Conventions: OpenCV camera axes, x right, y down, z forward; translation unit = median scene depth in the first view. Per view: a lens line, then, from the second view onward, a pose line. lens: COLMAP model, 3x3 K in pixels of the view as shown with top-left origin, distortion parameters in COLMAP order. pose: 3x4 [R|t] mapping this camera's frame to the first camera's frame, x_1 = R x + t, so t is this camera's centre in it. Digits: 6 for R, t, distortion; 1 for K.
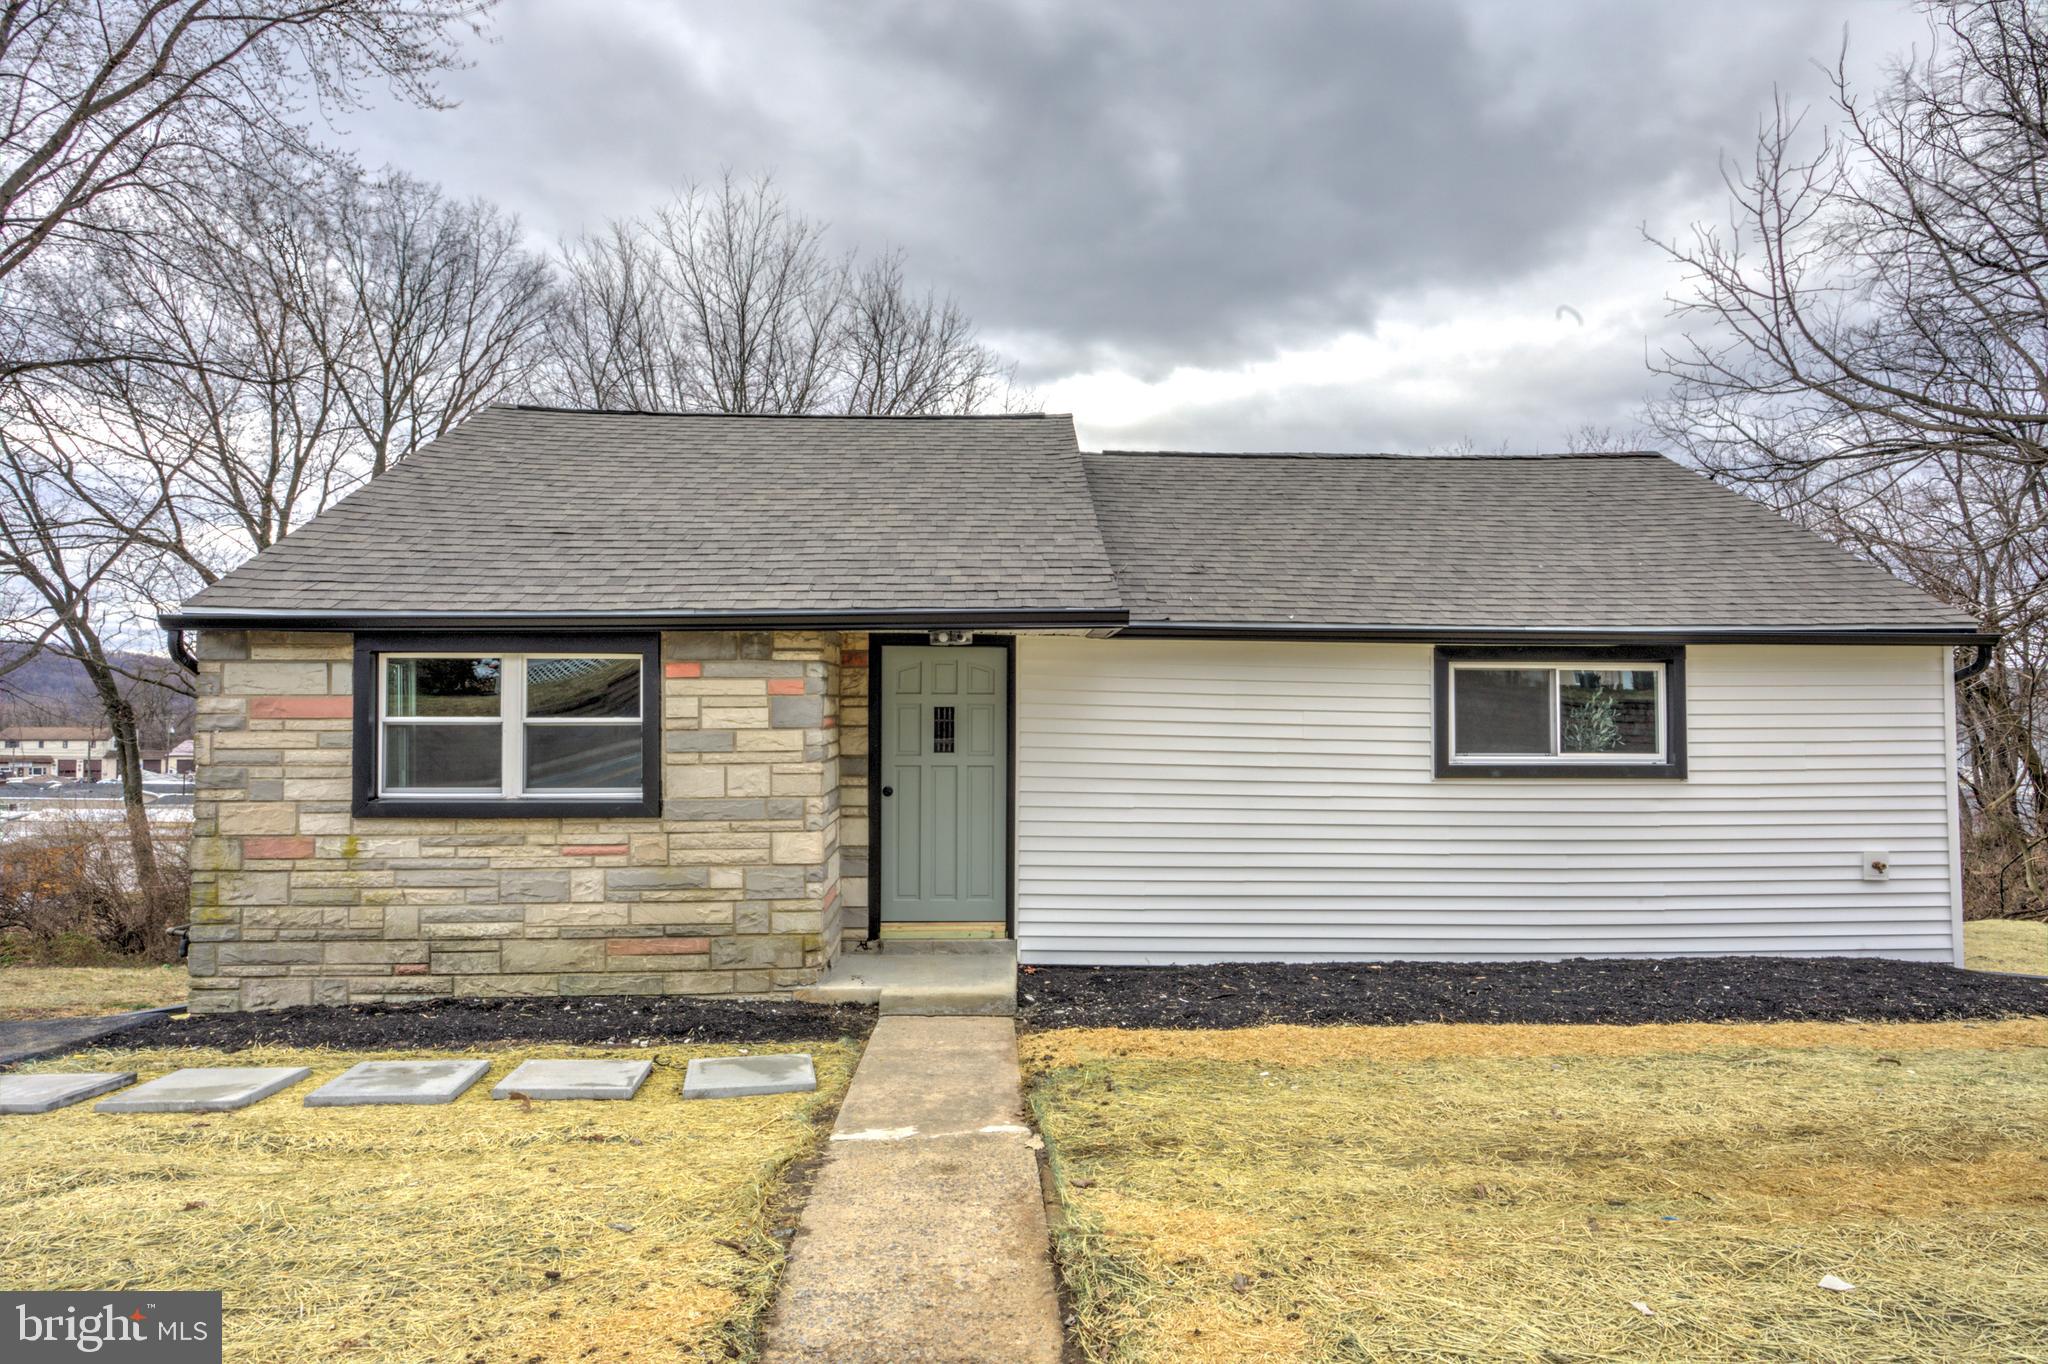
lens RADIAL K [[1232.4, 0, 1024.0], [0, 1232.4, 682.0], [0, 0, 1]] dist [-0.005792, 0.001090]
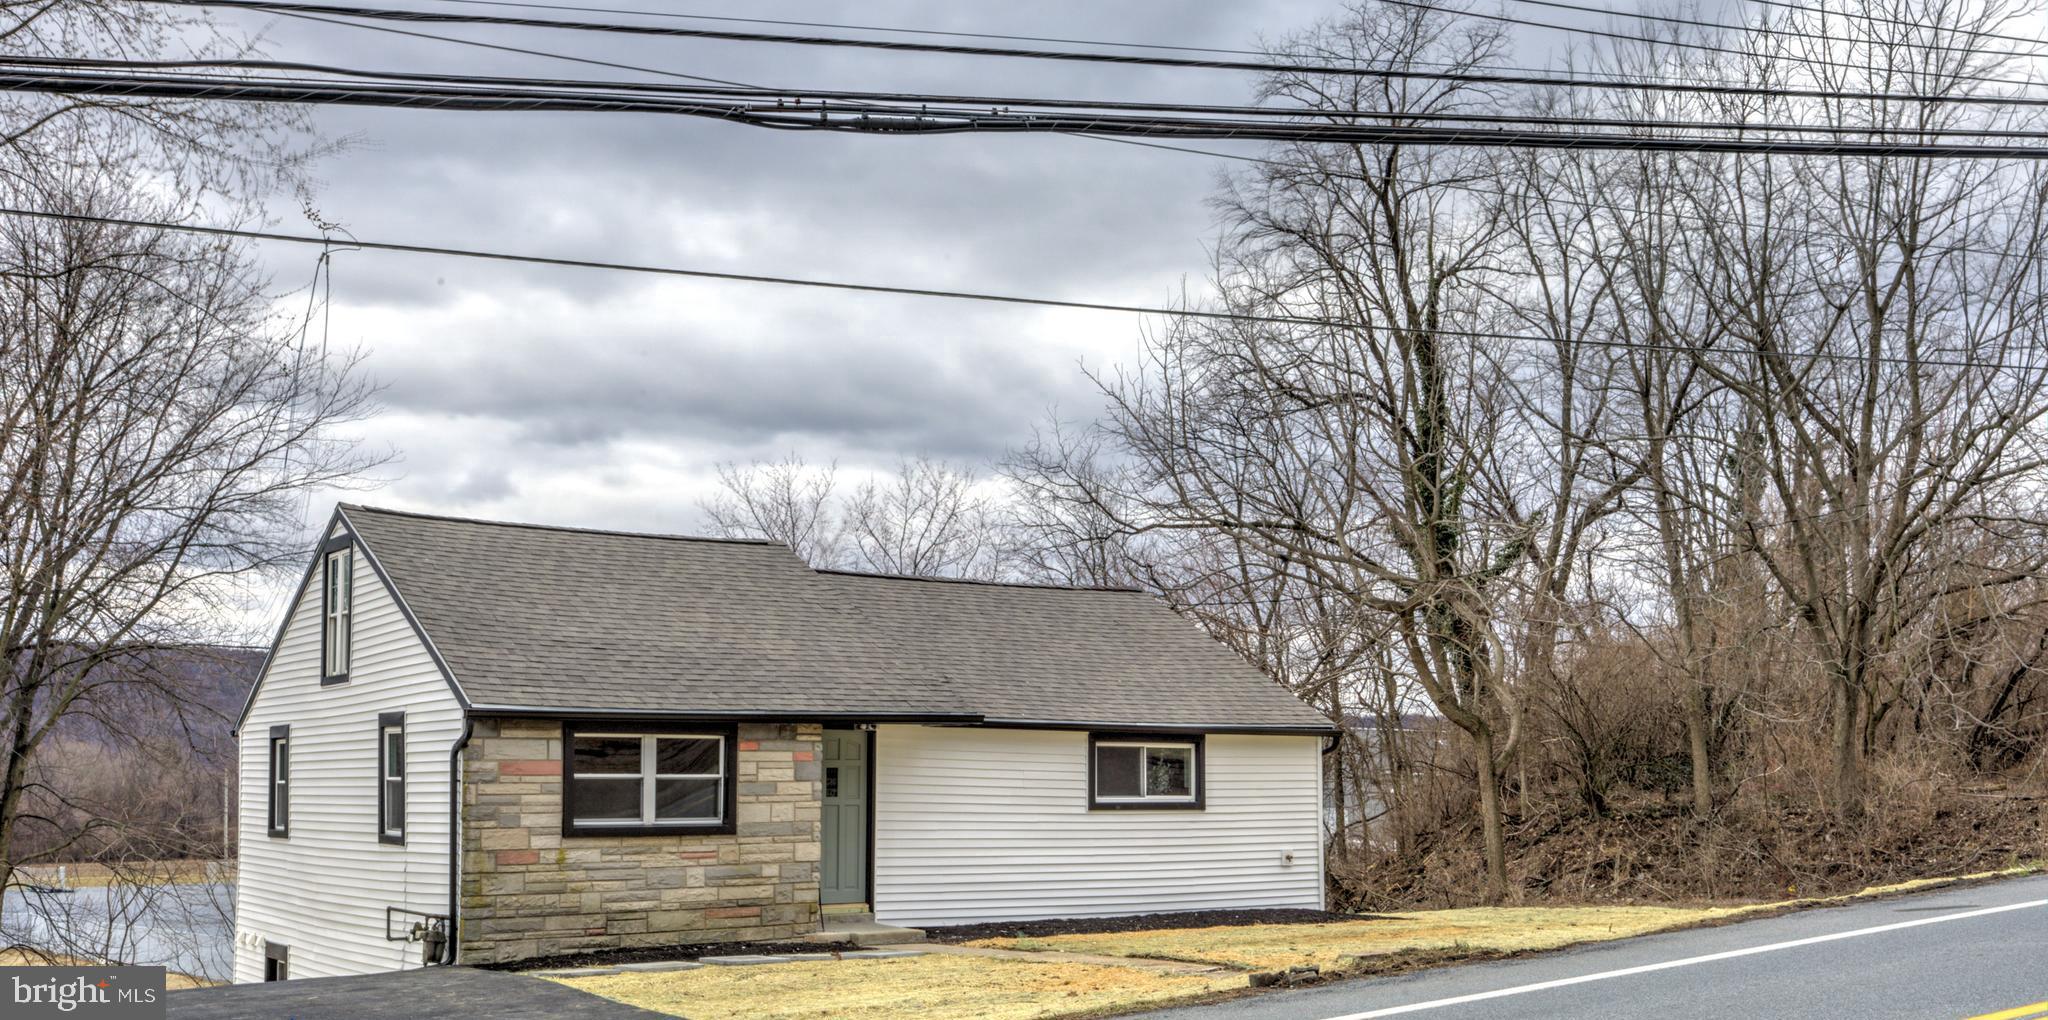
lens RADIAL K [[1965.5, 0, 1001.5], [0, 1965.5, 696.4], [0, 0, 1]] dist [0.019880, -0.003489]
pose [[0.848742, 0.021935, 0.528352, -1.392329], [-0.016341, 0.999750, -0.015254, -0.041542], [-0.528554, 0.004313, 0.848888, -1.433826]]
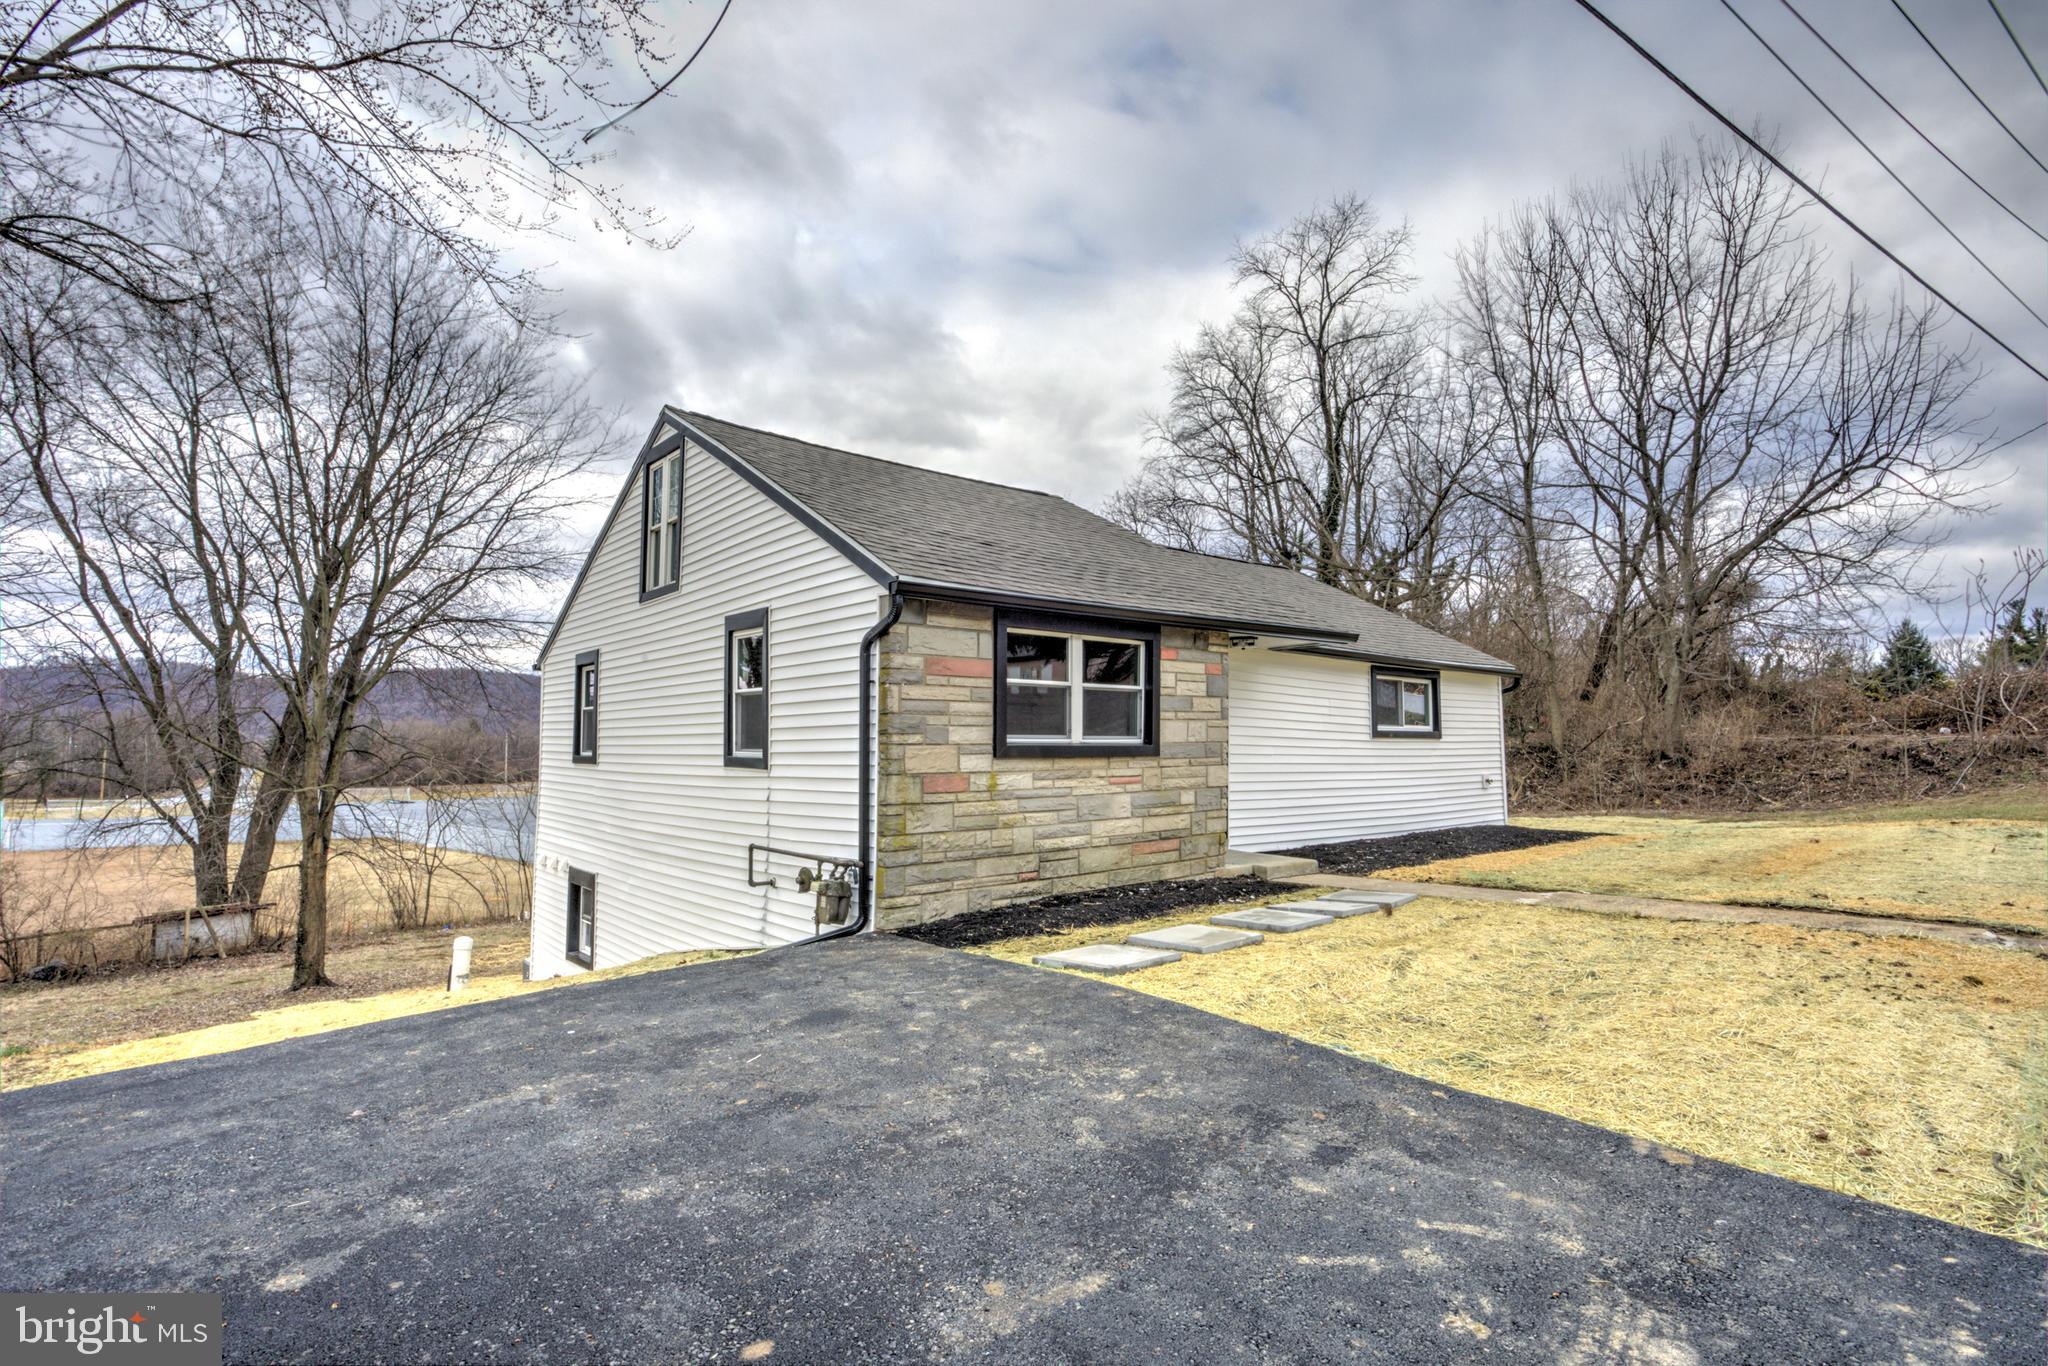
lens RADIAL K [[986.5, 0, 1024.0], [0, 986.5, 683.0], [0, 0, 1]] dist [-0.002940, -0.000437]
pose [[0.786343, 0.037923, 0.616625, -1.126203], [-0.020713, 0.999171, -0.035036, 0.068251], [-0.617443, 0.014778, 0.786477, 0.193967]]
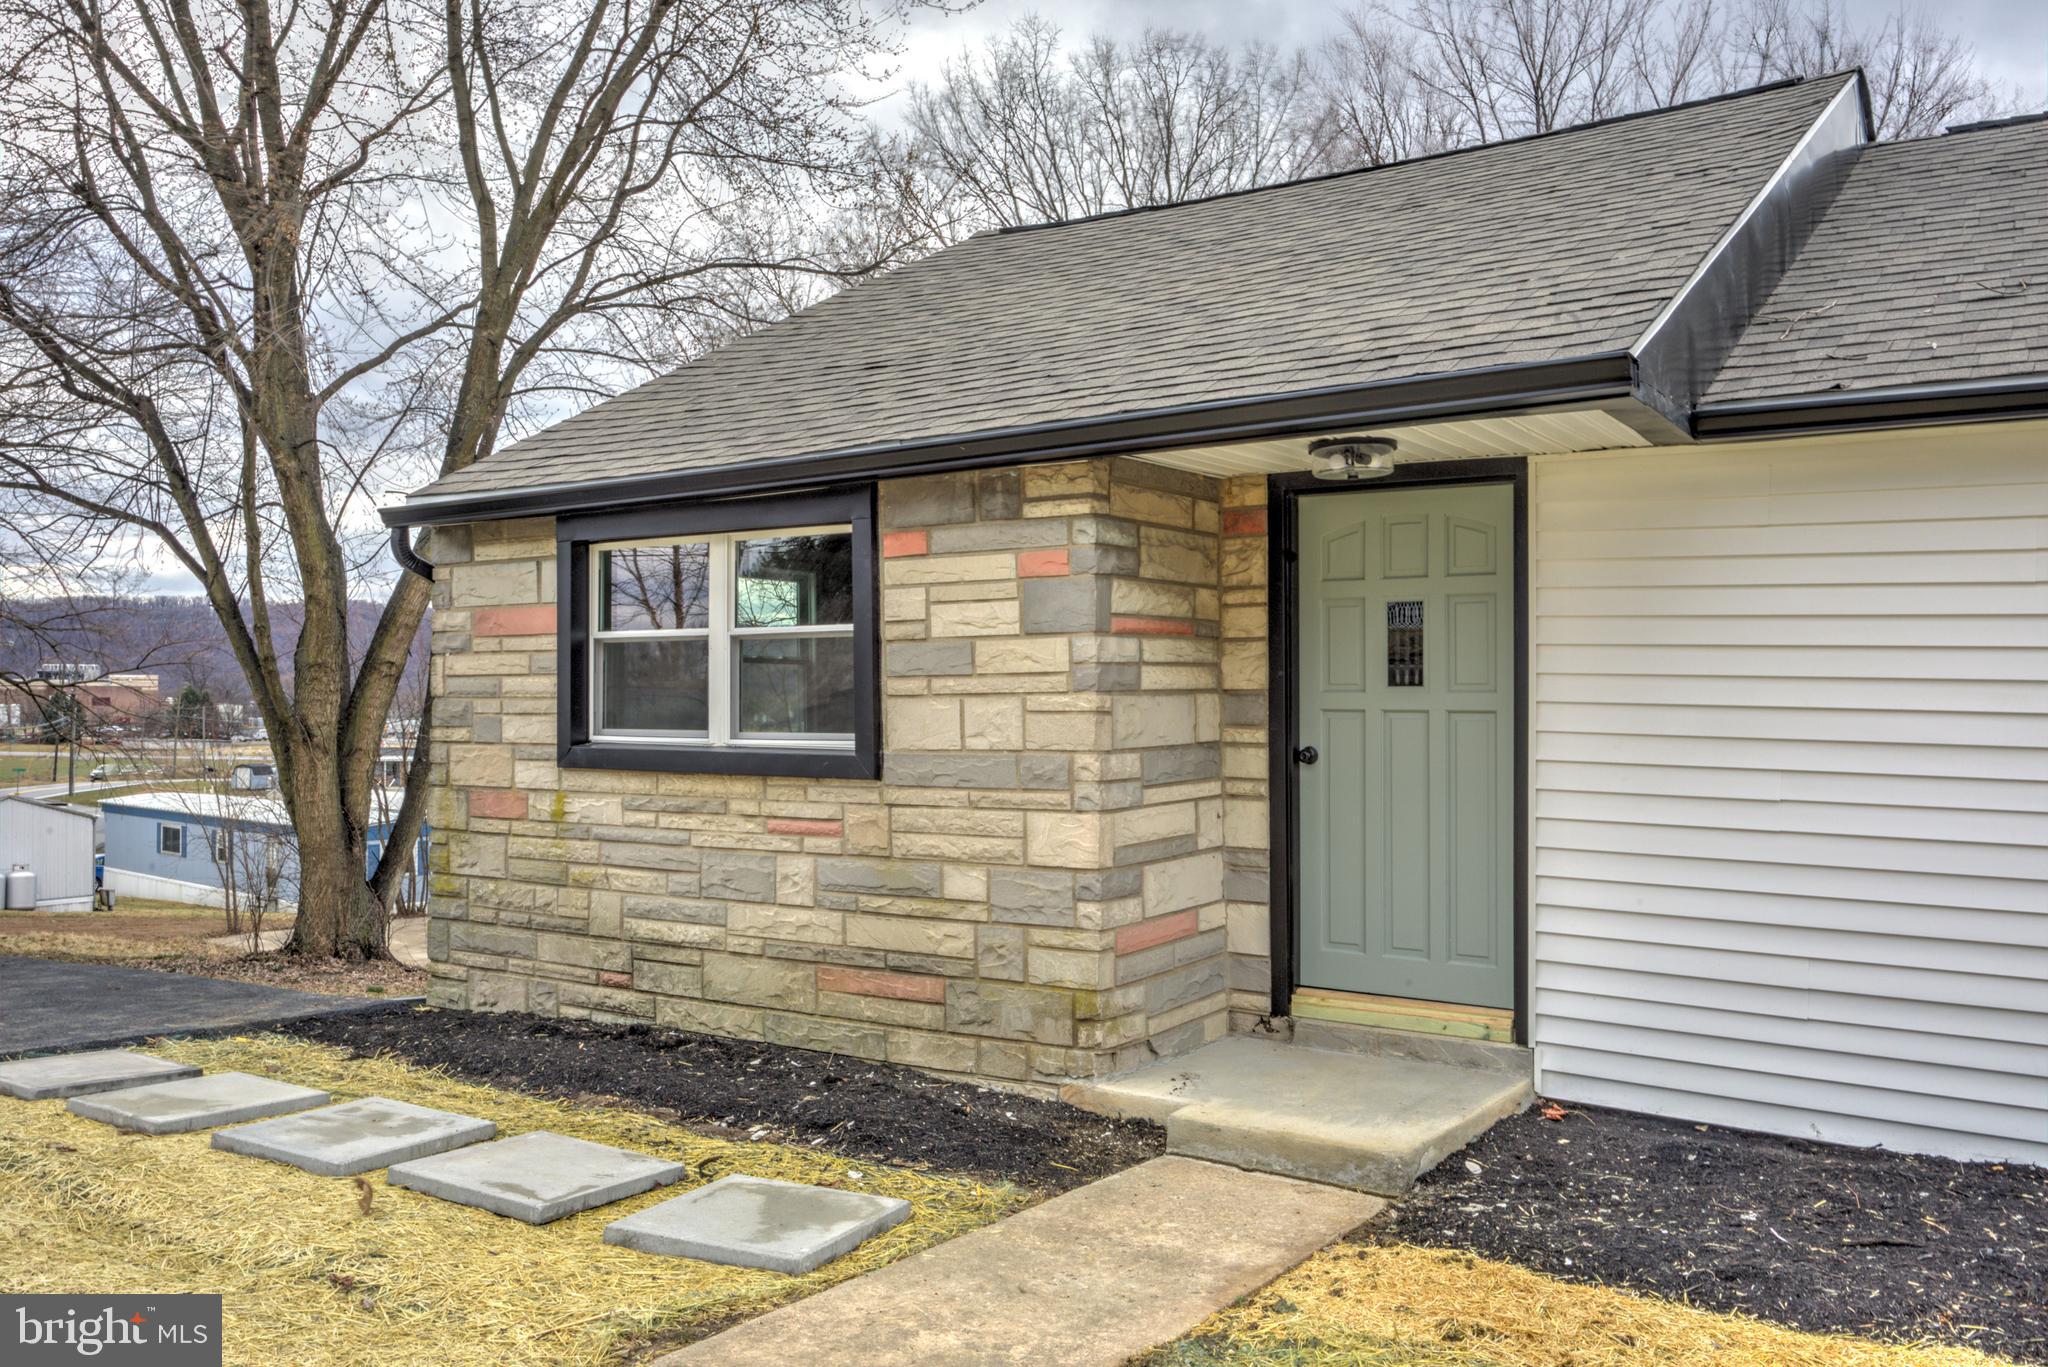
lens RADIAL K [[1593.6, 0, 1024.0], [0, 1593.6, 683.5], [0, 0, 1]] dist [-0.004540, 0.000983]
pose [[0.804599, -0.005824, -0.593790, 0.247898], [0.015135, 0.999828, 0.010701, 0.052965], [0.593626, -0.017597, 0.804549, 0.389222]]
